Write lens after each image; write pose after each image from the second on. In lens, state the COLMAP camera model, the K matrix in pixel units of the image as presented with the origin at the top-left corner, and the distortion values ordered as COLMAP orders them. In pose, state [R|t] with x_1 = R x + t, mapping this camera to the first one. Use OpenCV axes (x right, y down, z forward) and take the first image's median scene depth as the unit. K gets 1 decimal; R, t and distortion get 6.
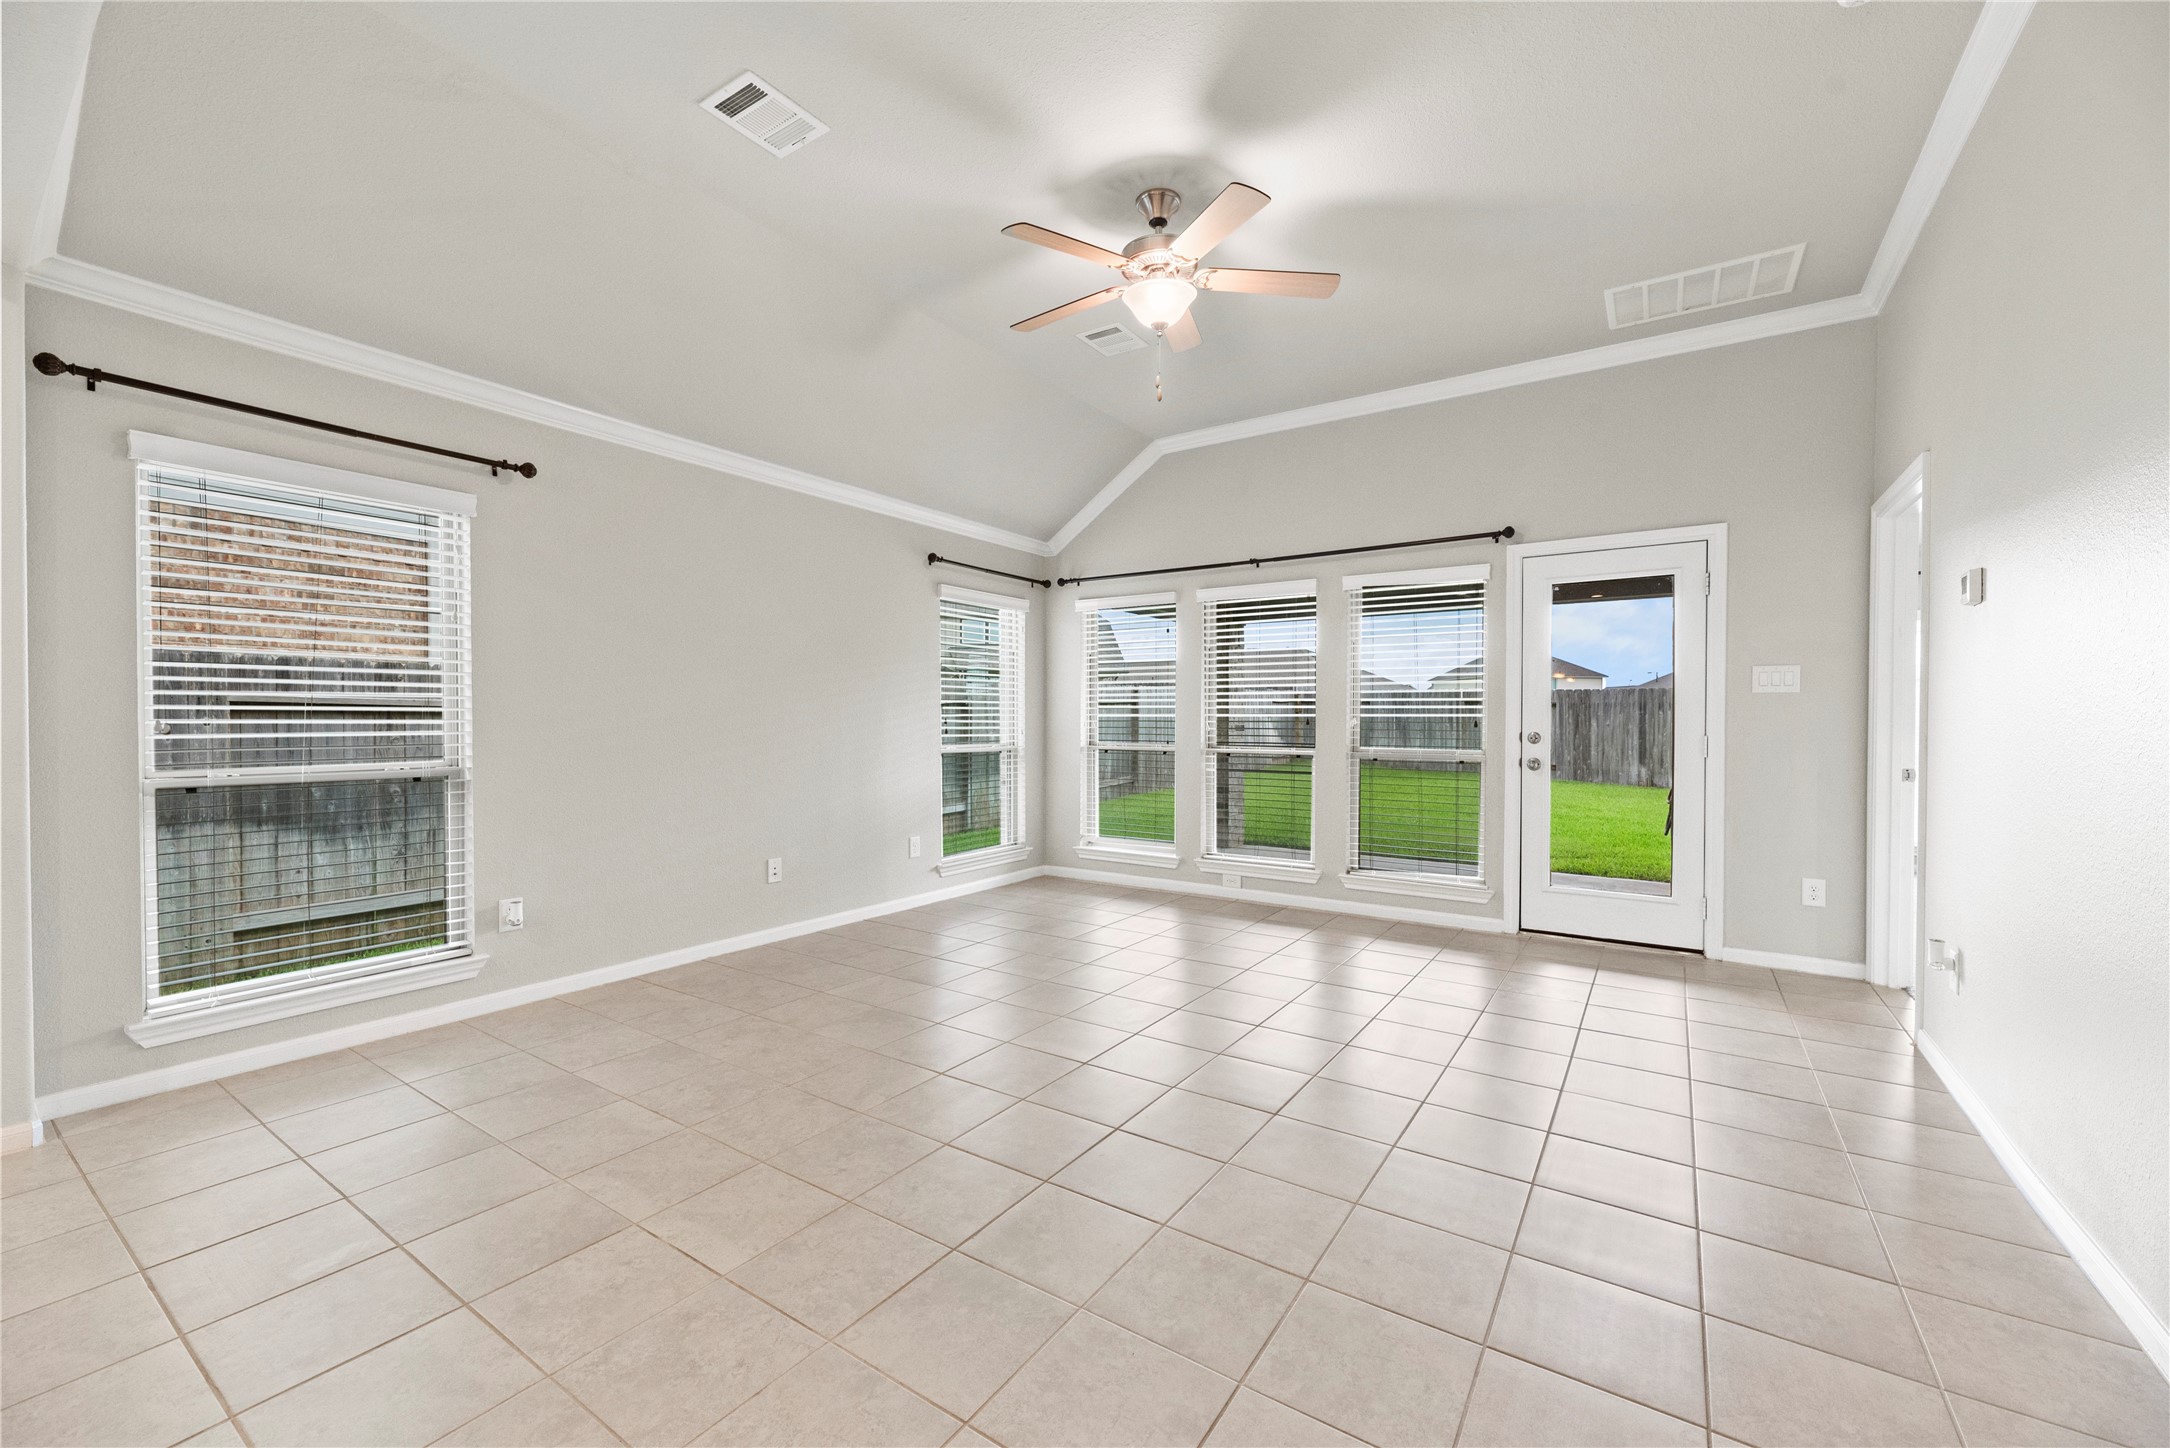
lens RADIAL K [[868.1, 0, 1085.1], [0, 868.1, 729.8], [0, 0, 1]] dist [0.000415, 0.000167]
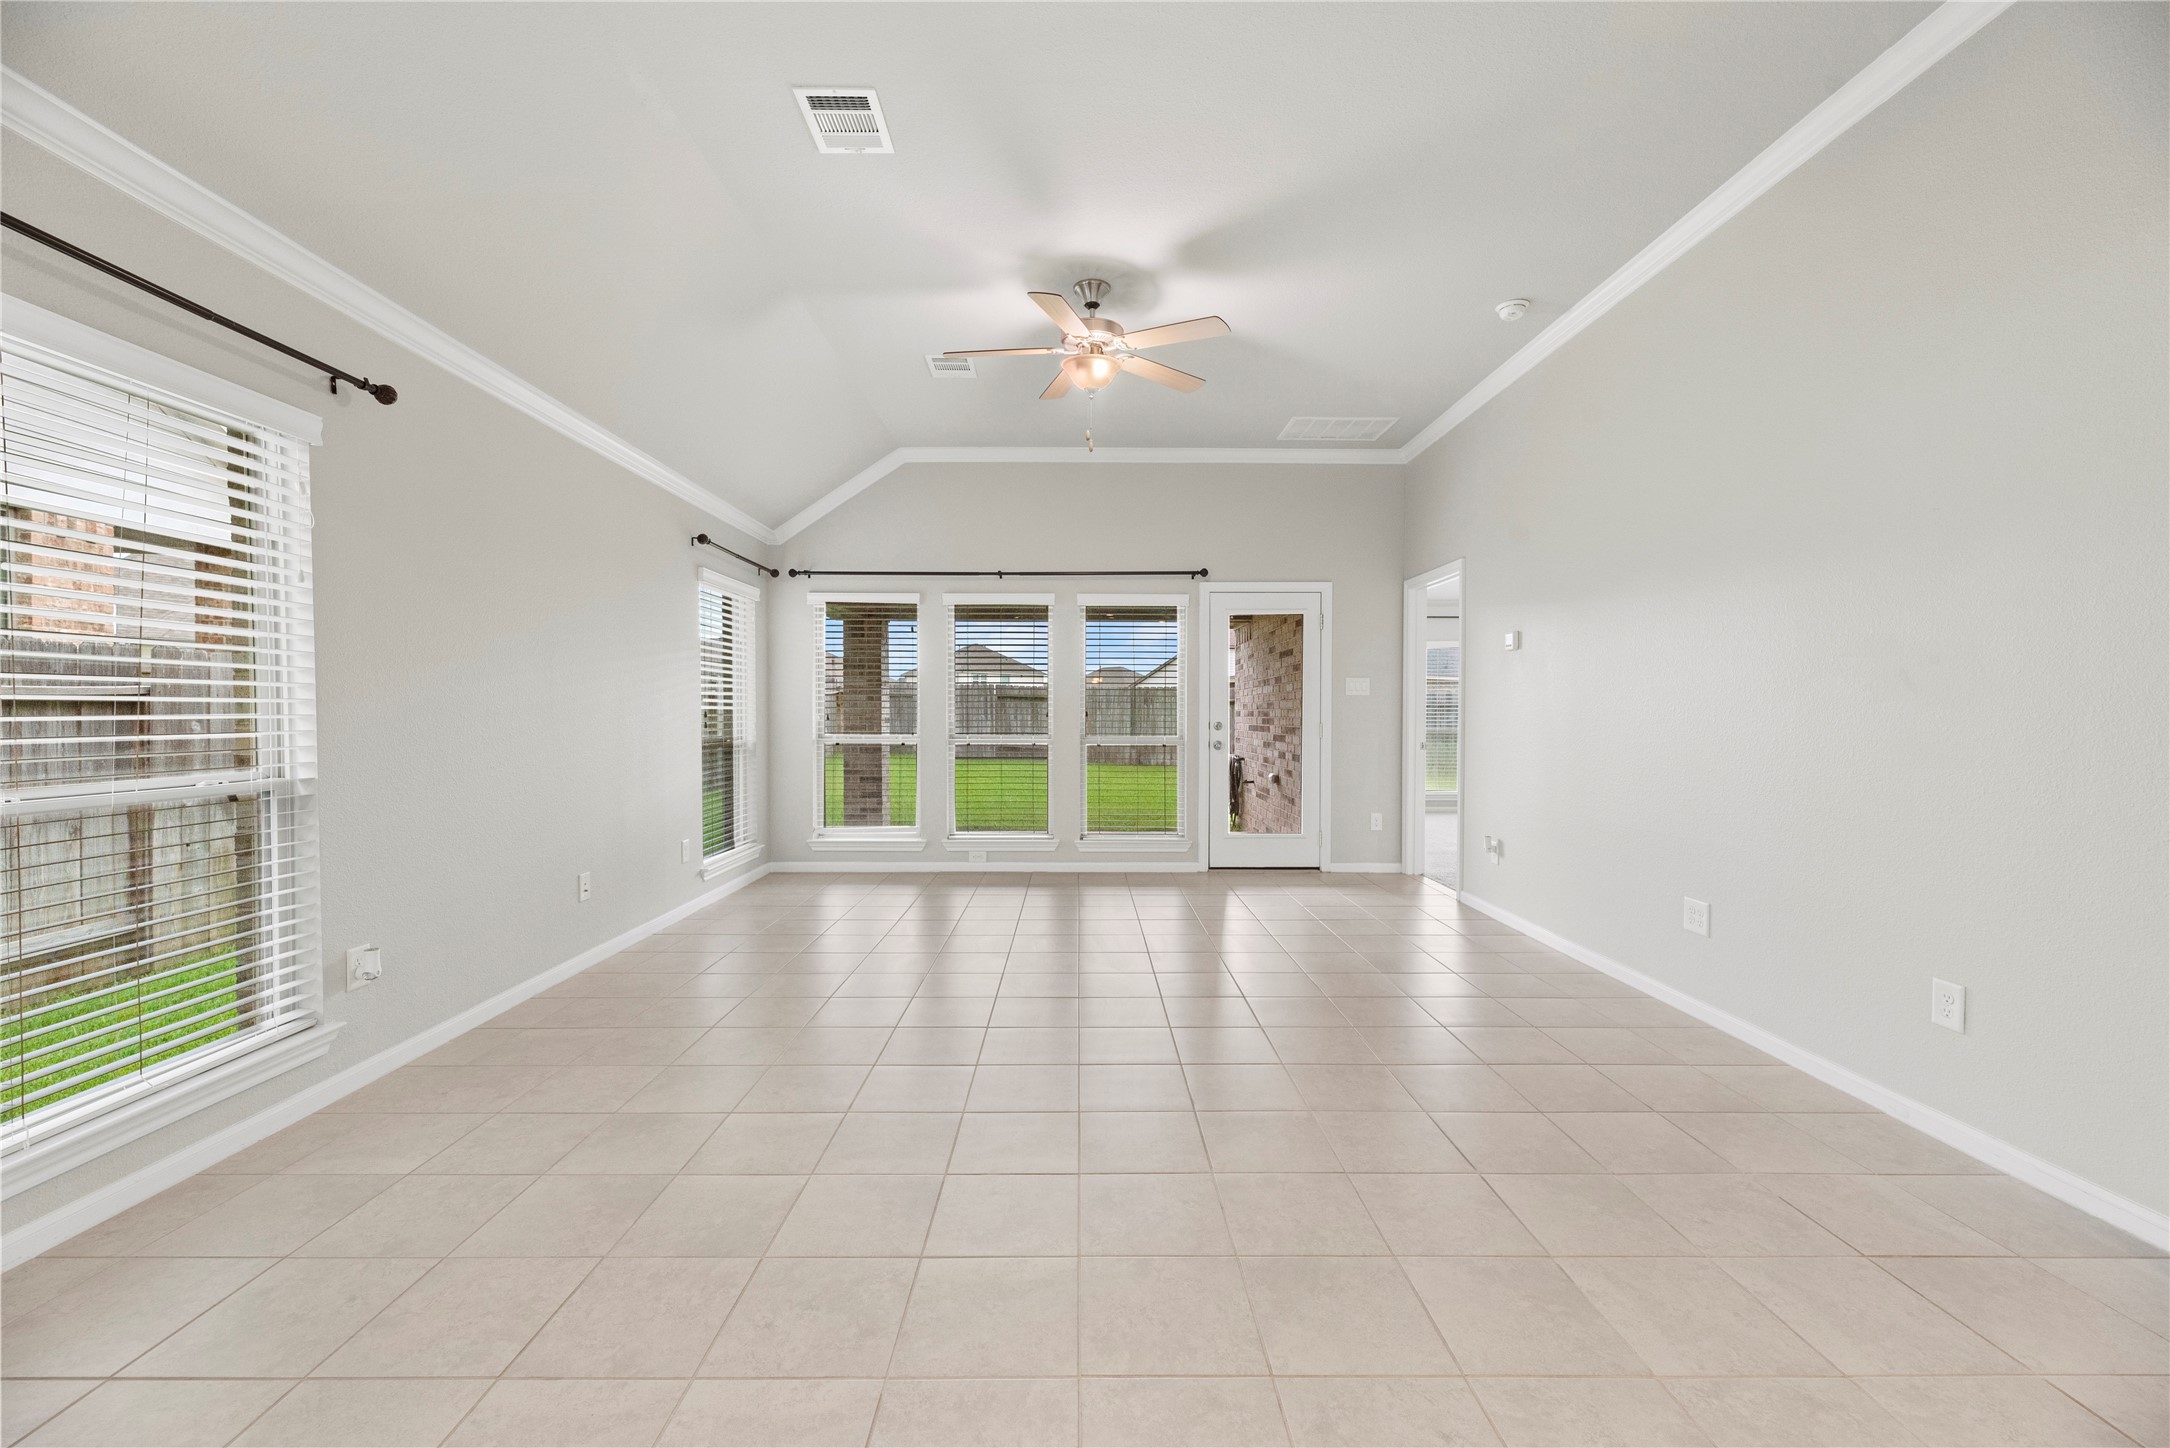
lens RADIAL K [[868.1, 0, 1085.1], [0, 868.1, 729.8], [0, 0, 1]] dist [0.000415, 0.000167]
pose [[0.824585, -0.012325, 0.565604, -0.458735], [0.007021, 0.999909, 0.011552, -0.001993], [-0.565695, -0.005554, 0.824596, -0.001422]]
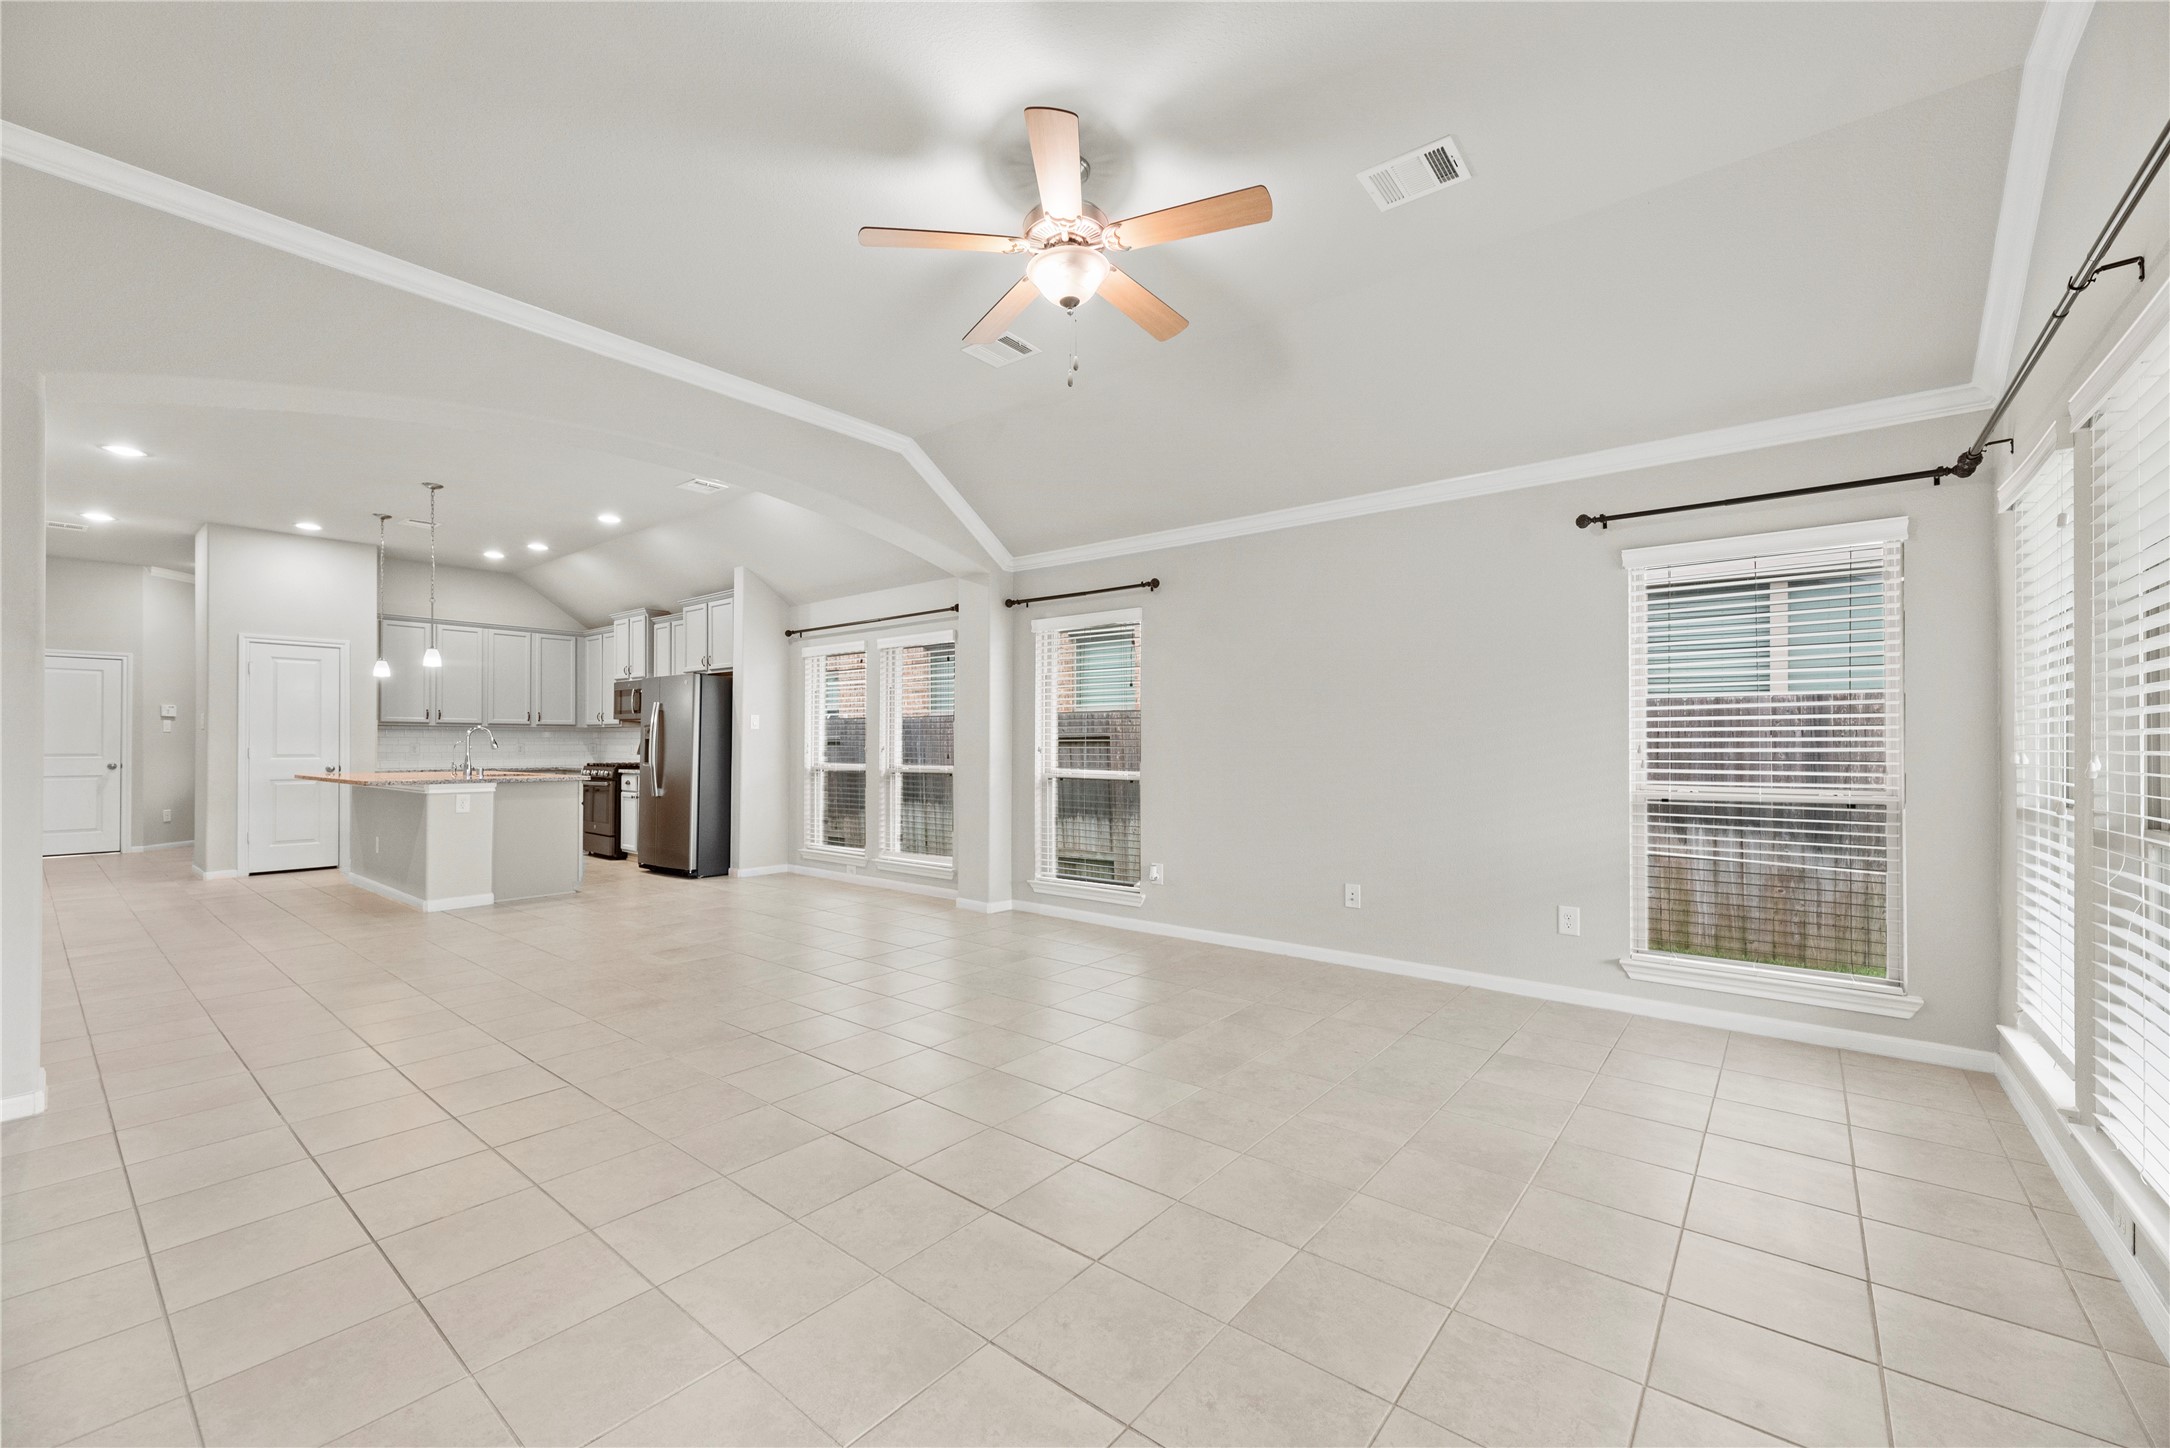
lens RADIAL K [[875.1, 0, 1084.9], [0, 875.1, 739.9], [0, 0, 1]] dist [0.000709, 0.000136]
pose [[-0.092346, -0.013349, -0.995638, 0.723695], [-0.016306, 0.999796, -0.011892, -0.002255], [0.995594, 0.015136, -0.092544, 0.825973]]
